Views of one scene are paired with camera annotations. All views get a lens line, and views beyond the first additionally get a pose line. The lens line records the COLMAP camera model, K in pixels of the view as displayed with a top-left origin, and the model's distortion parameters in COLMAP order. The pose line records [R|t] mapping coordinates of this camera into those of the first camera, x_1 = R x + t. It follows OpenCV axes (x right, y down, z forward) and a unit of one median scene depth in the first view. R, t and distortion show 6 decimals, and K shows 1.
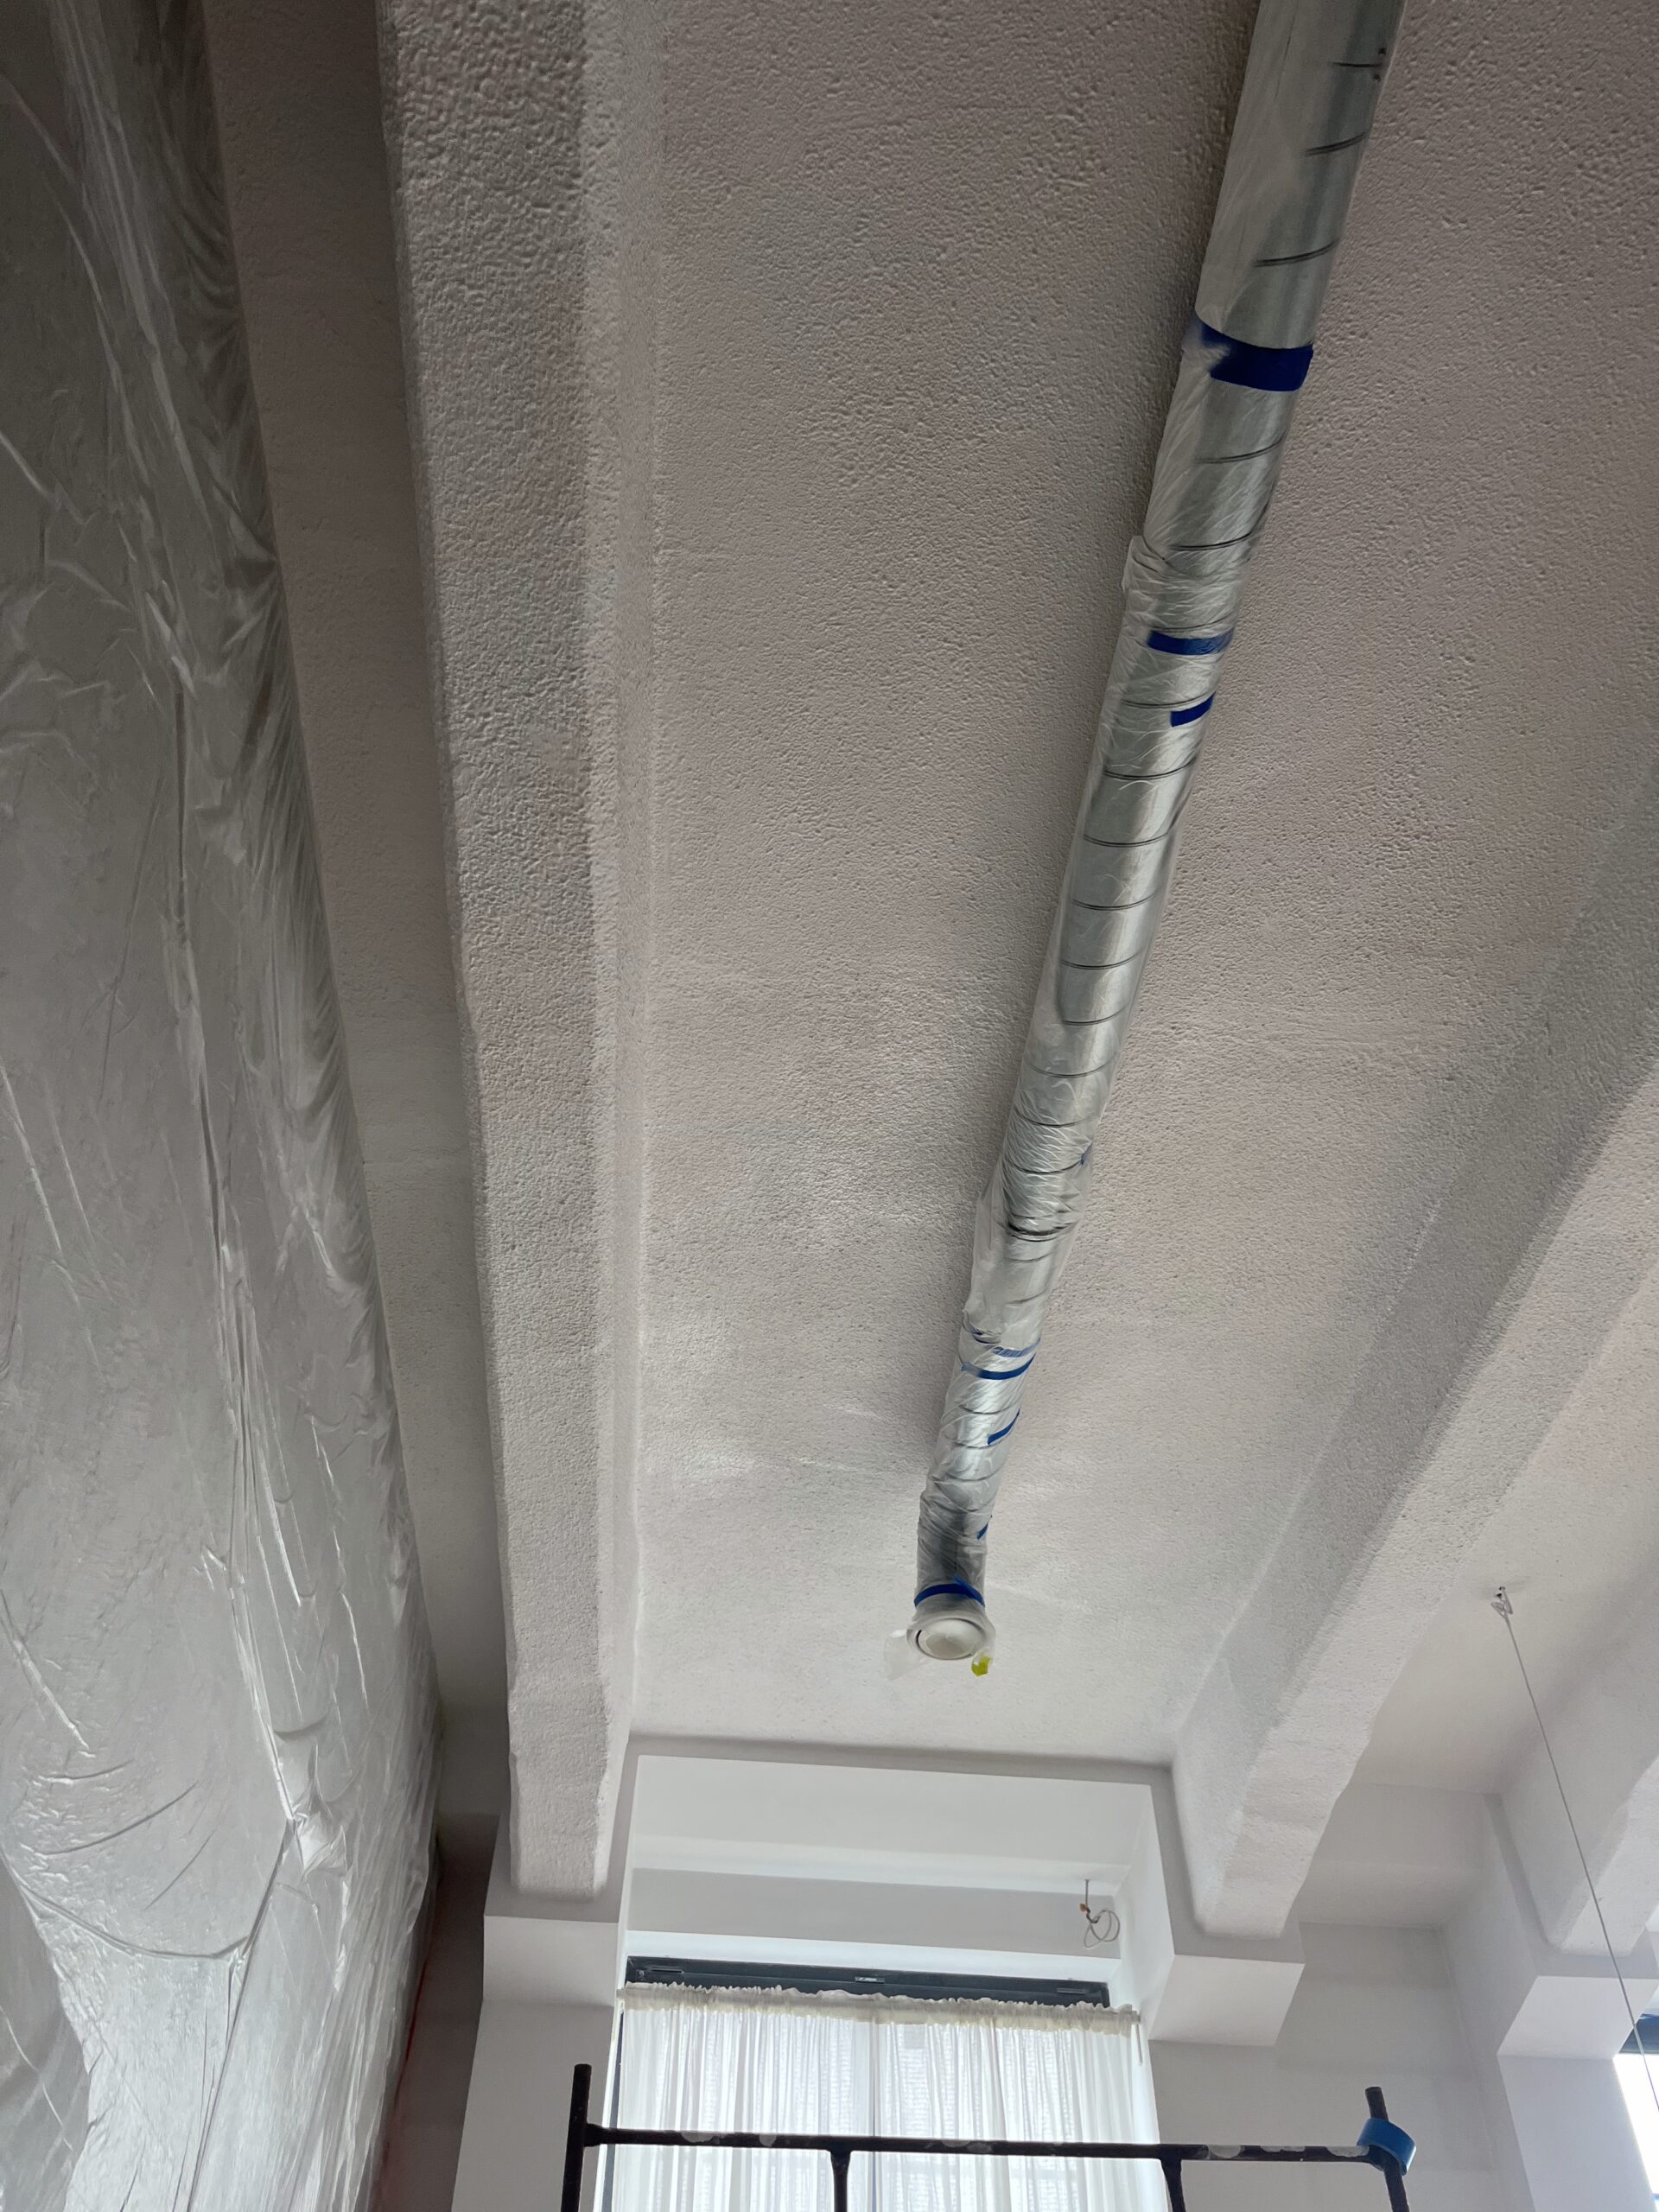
lens RADIAL K [[1678.9, 0, 827.9], [0, 1678.9, 1015.6], [0, 0, 1]] dist [0.052497, -0.085494]
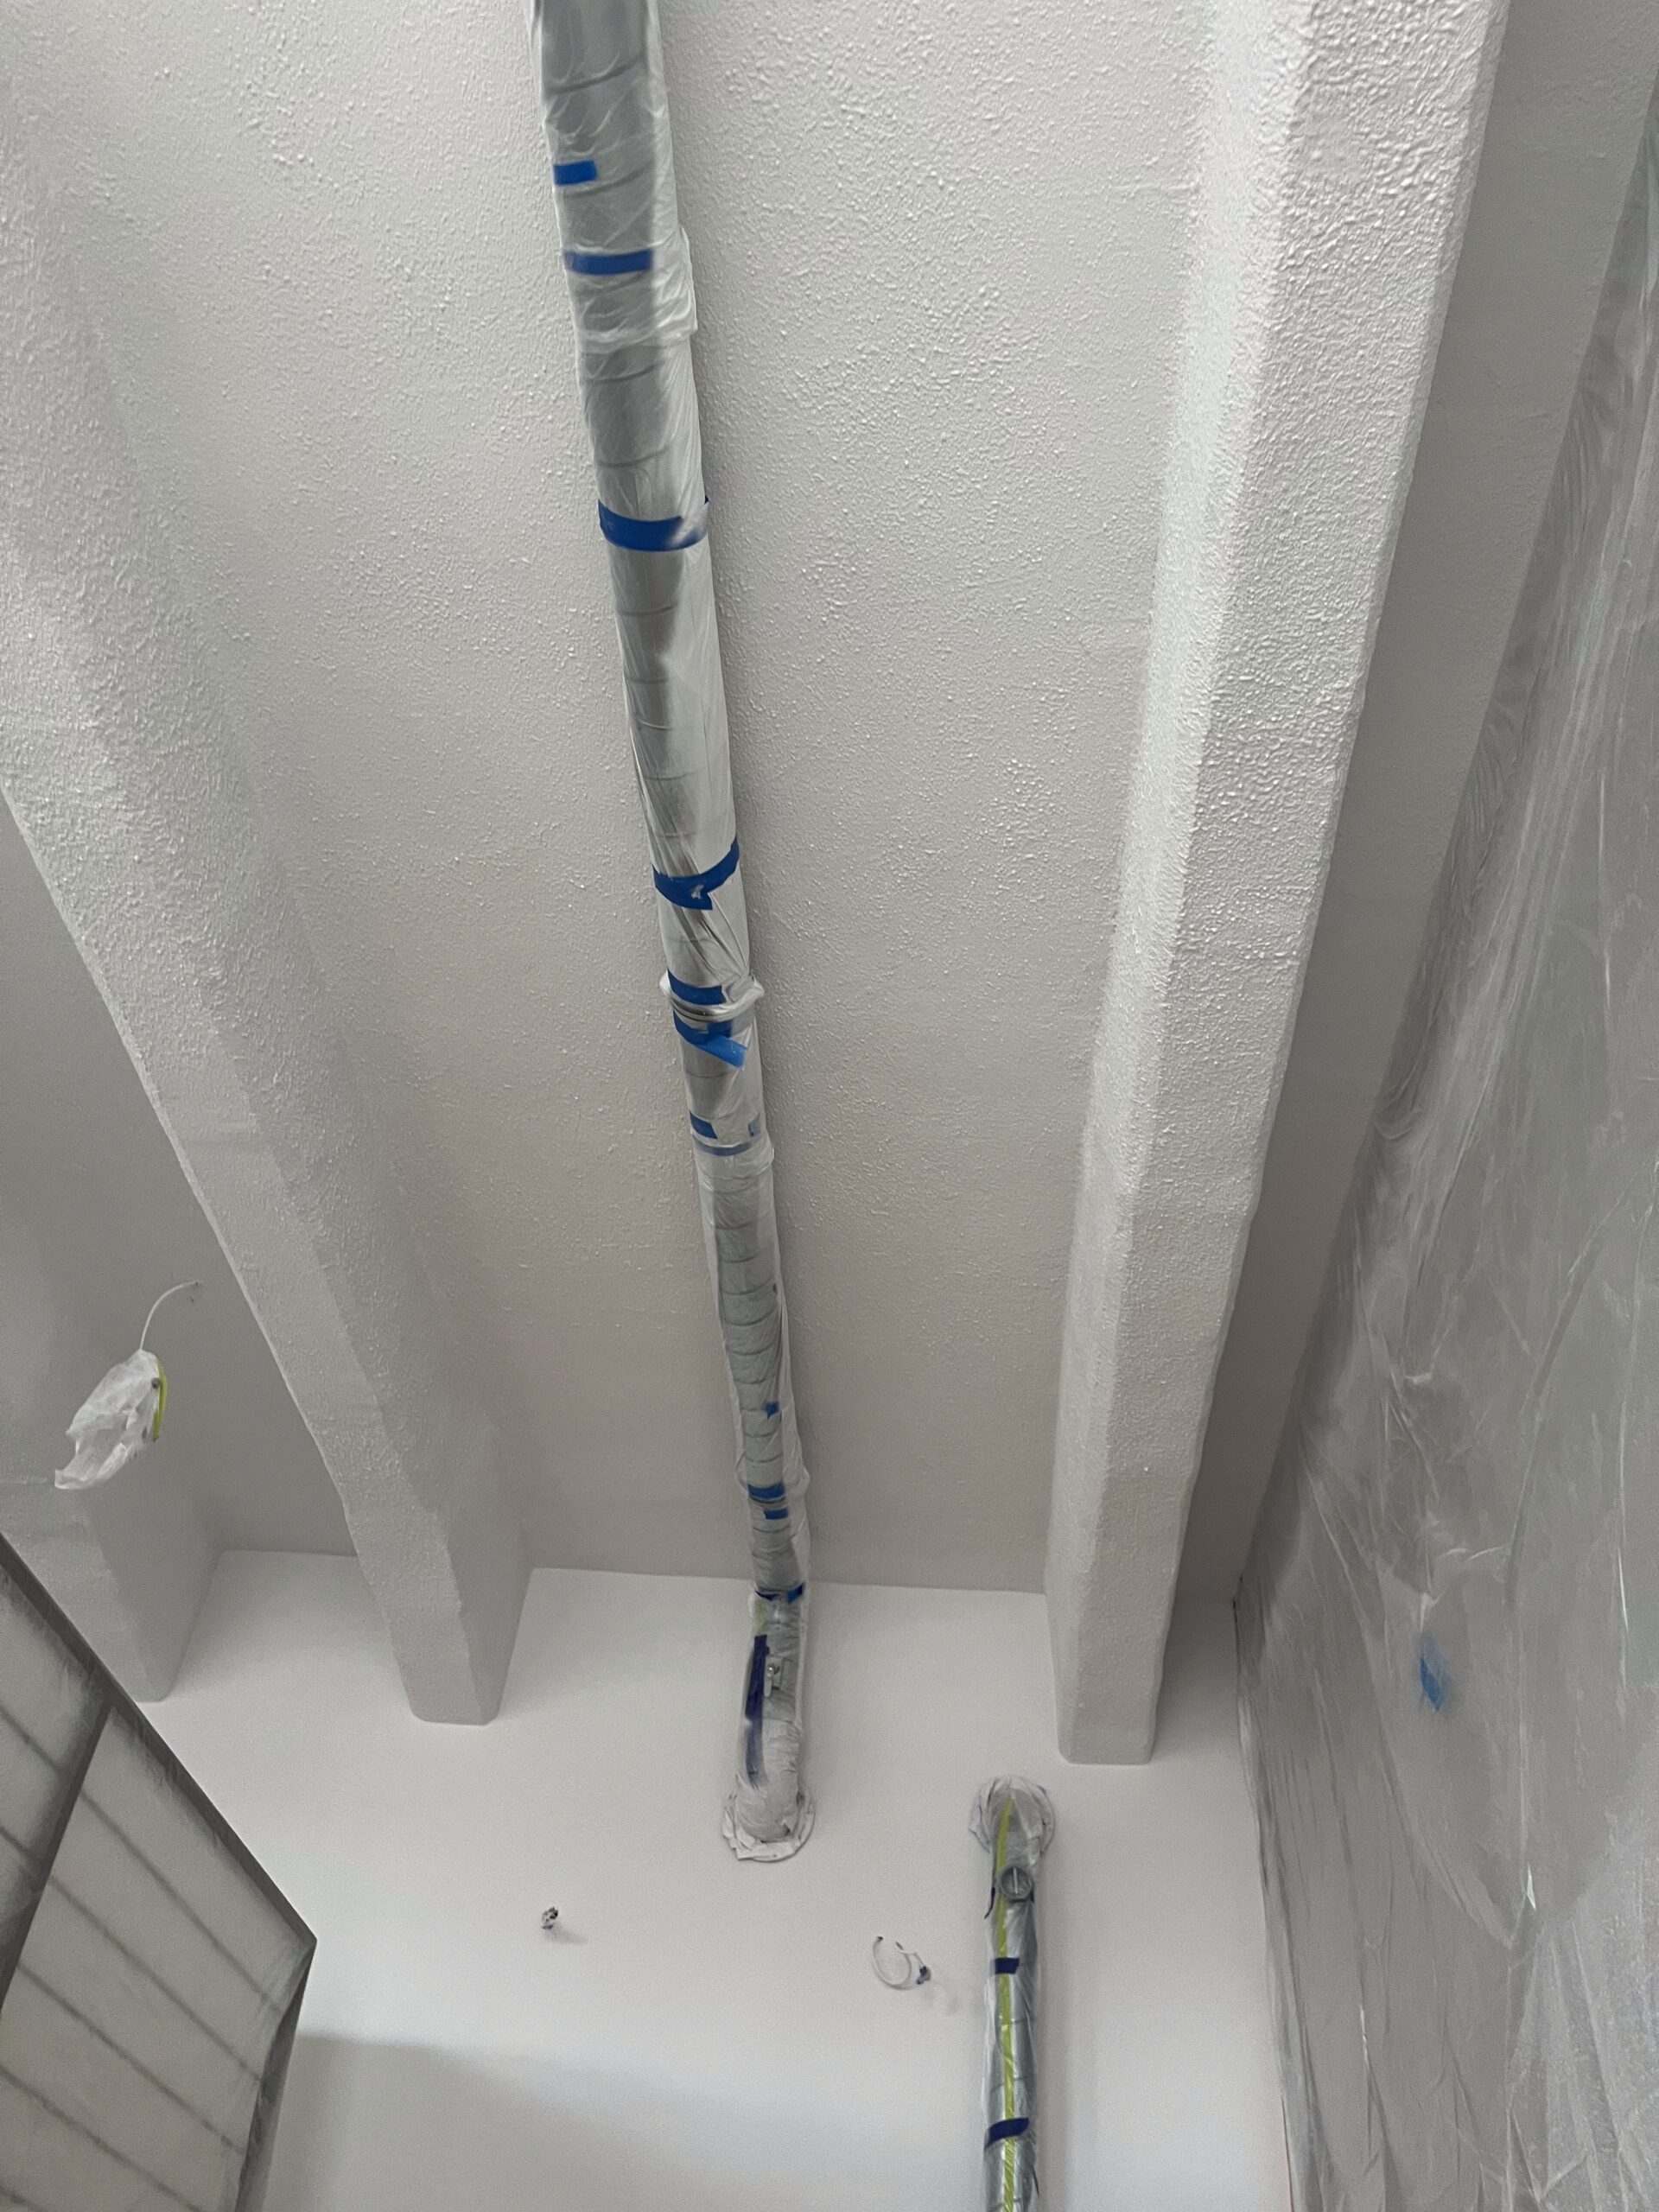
lens RADIAL K [[1678.9, 0, 827.9], [0, 1678.9, 1015.6], [0, 0, 1]] dist [0.052497, -0.085494]
pose [[-0.987693, 0.026156, 0.154199, -0.038347], [-0.155793, -0.077621, -0.984735, 0.676080], [-0.013787, -0.996640, 0.080741, 0.540687]]
